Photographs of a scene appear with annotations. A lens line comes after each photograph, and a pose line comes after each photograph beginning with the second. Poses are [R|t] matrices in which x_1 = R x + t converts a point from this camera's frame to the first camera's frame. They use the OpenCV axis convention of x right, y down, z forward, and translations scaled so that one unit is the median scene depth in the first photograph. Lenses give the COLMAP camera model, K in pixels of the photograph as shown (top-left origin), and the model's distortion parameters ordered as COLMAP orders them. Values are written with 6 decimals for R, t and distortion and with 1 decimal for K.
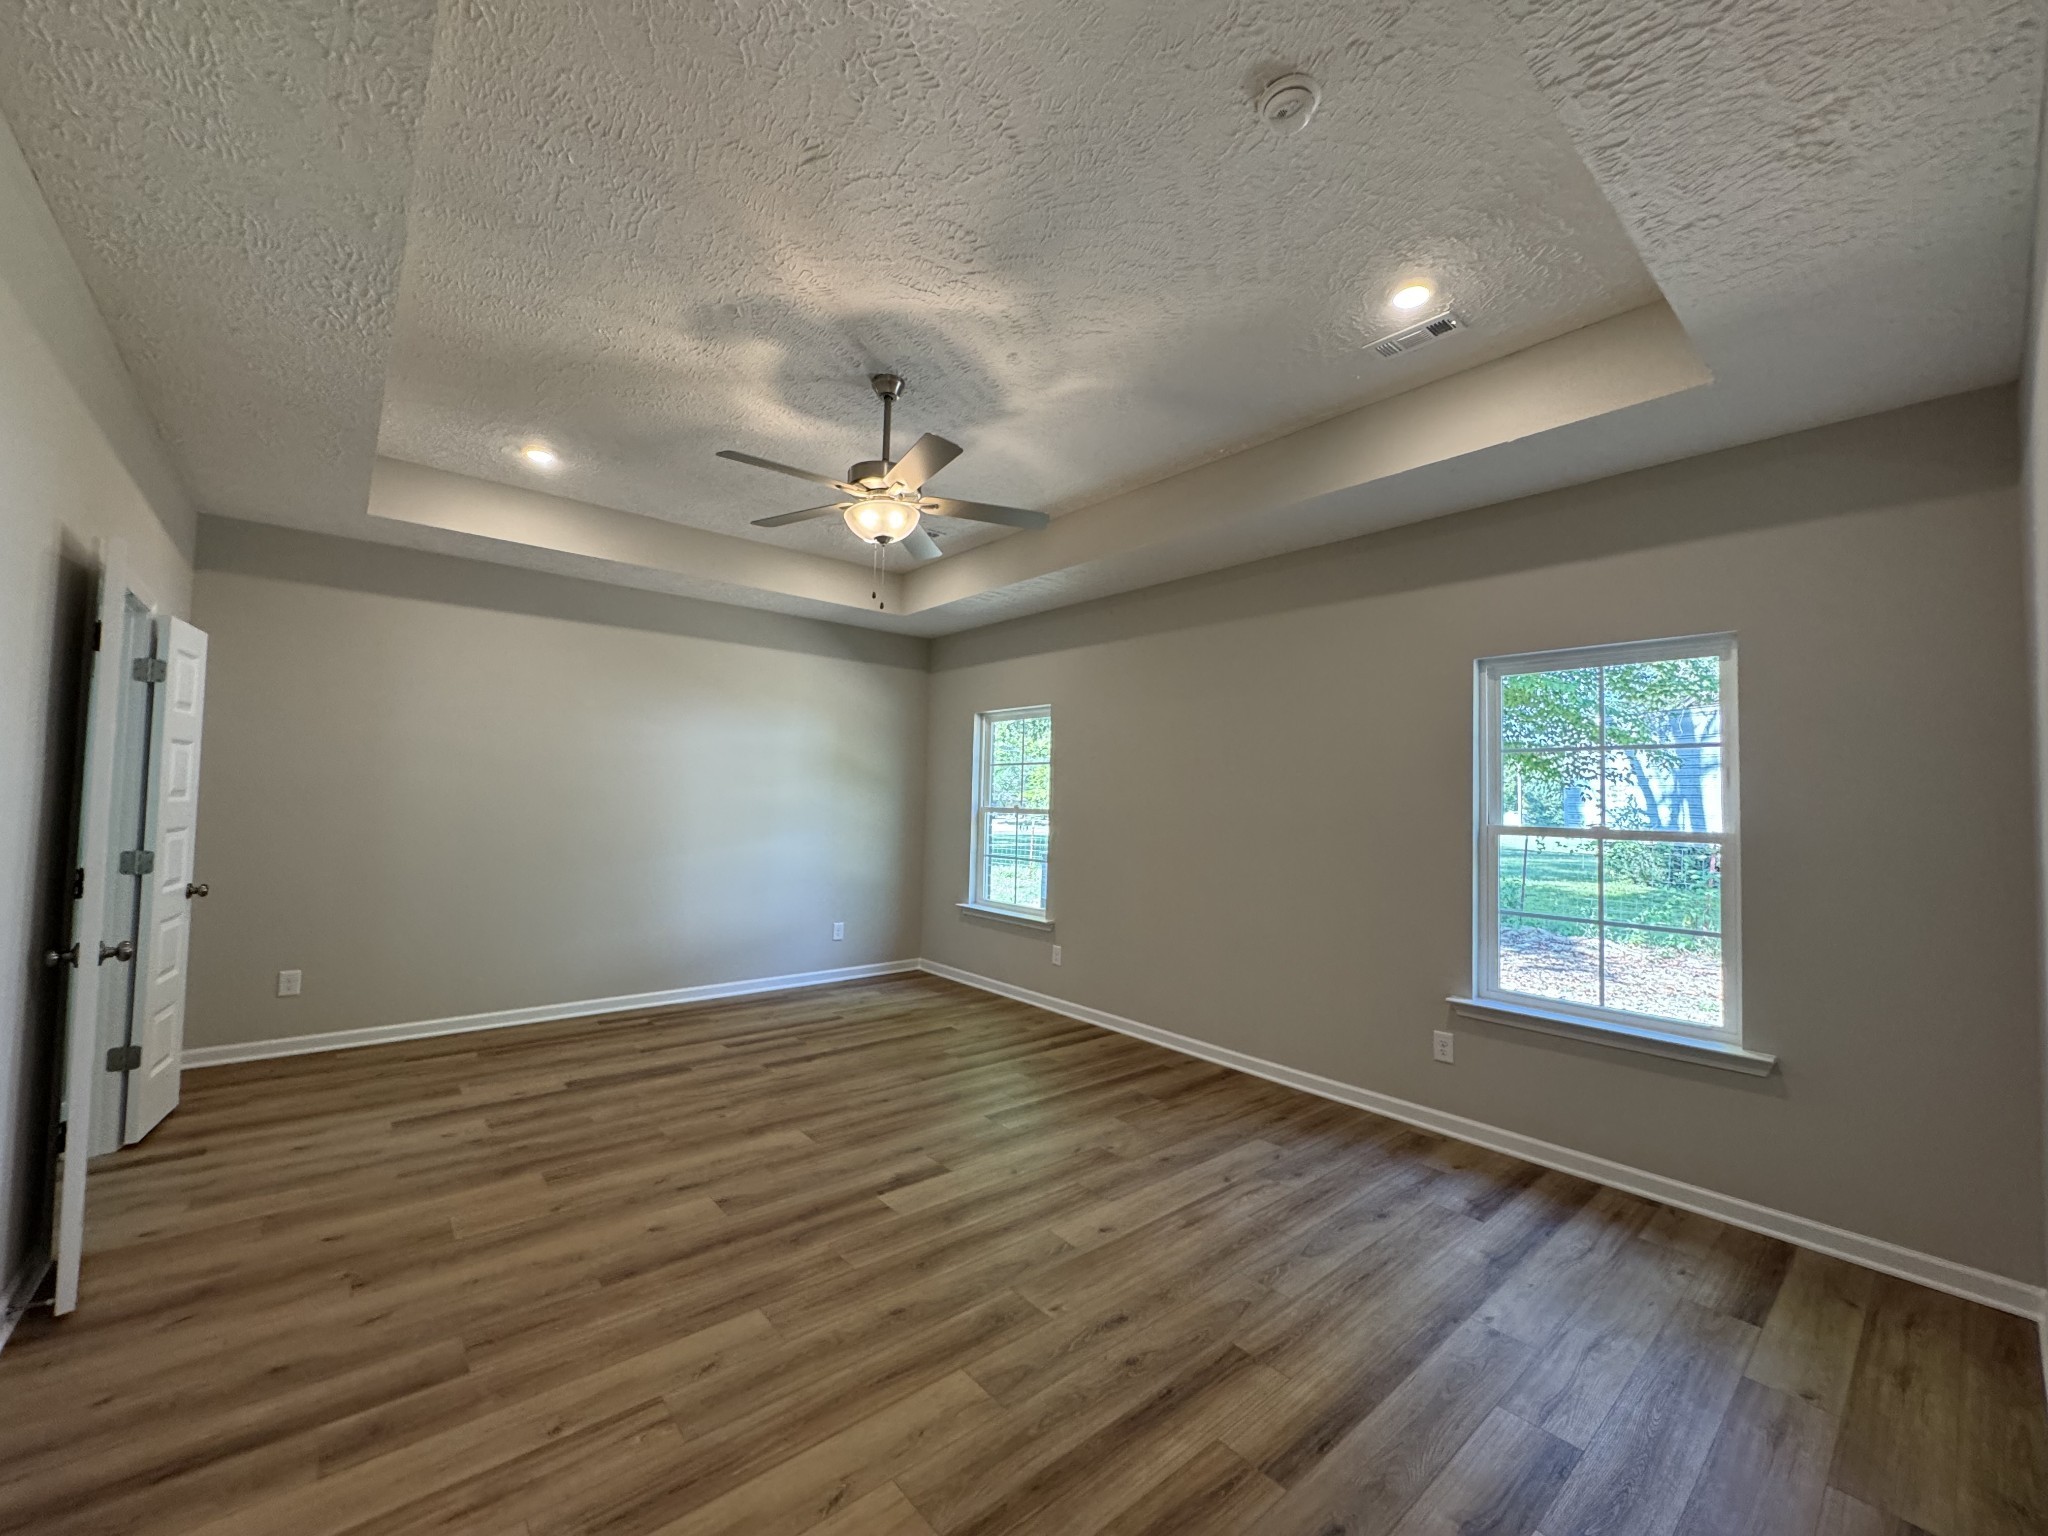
lens RADIAL K [[819.1, 0, 1028.0], [0, 819.1, 762.8], [0, 0, 1]] dist [-0.001598, 0.000278]
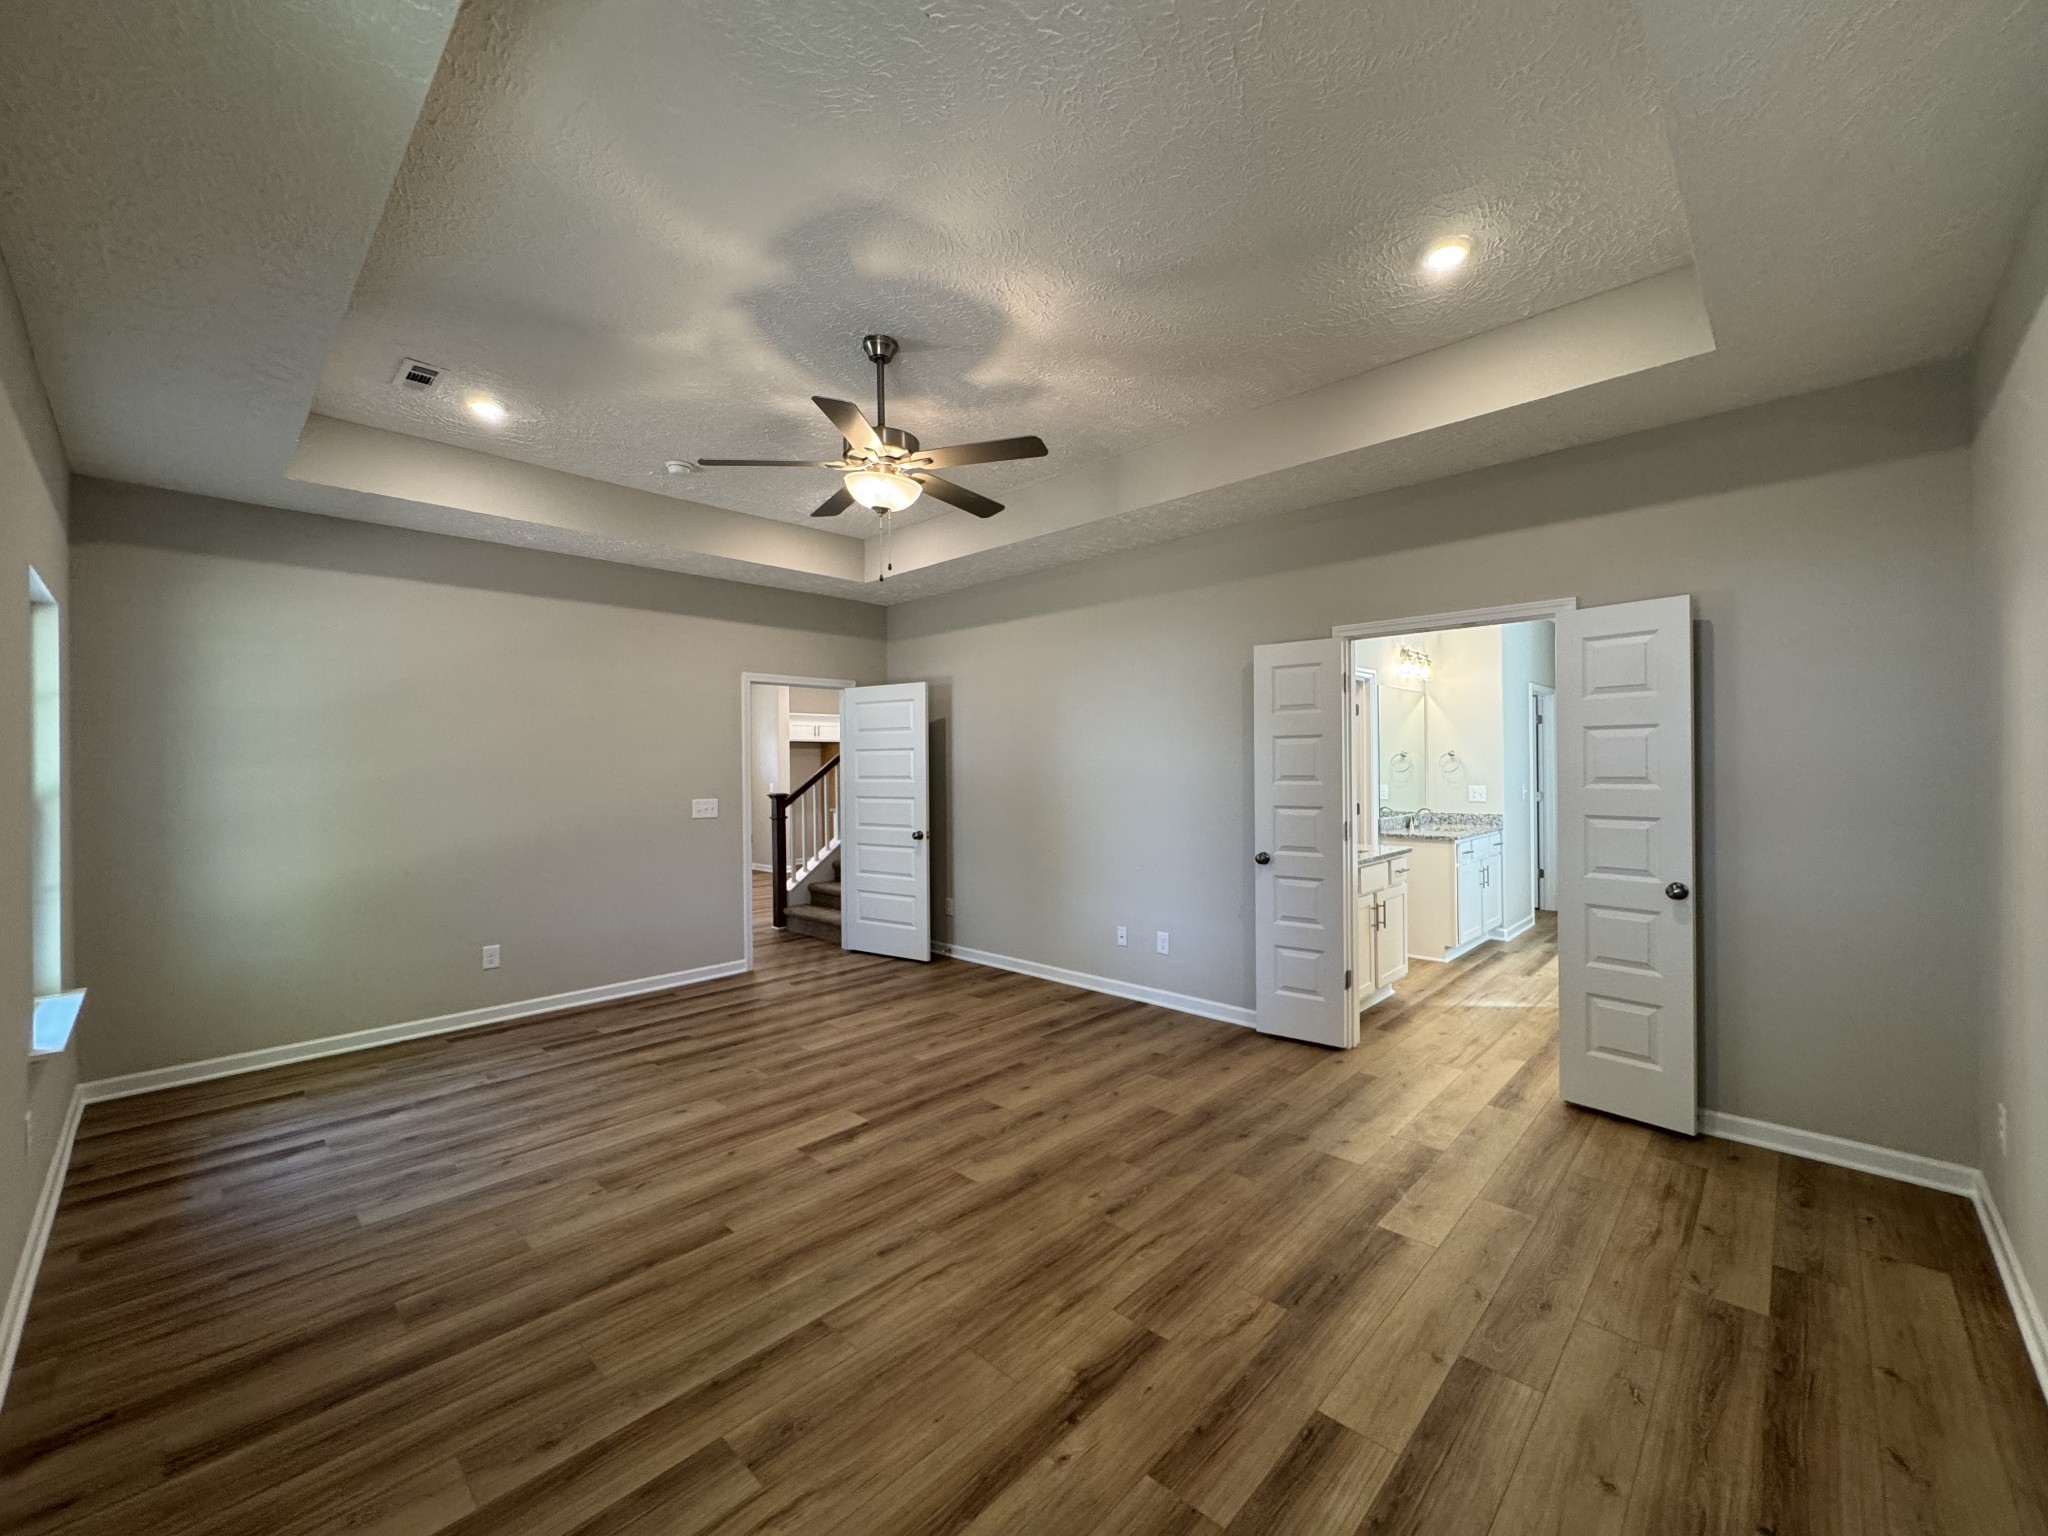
lens RADIAL K [[819.1, 0, 1028.0], [0, 819.1, 762.8], [0, 0, 1]] dist [-0.001598, 0.000278]
pose [[-0.994915, -0.015419, -0.099532, -0.275374], [-0.010136, 0.998524, -0.053366, 0.084921], [0.100208, -0.052086, -0.993602, 2.112098]]
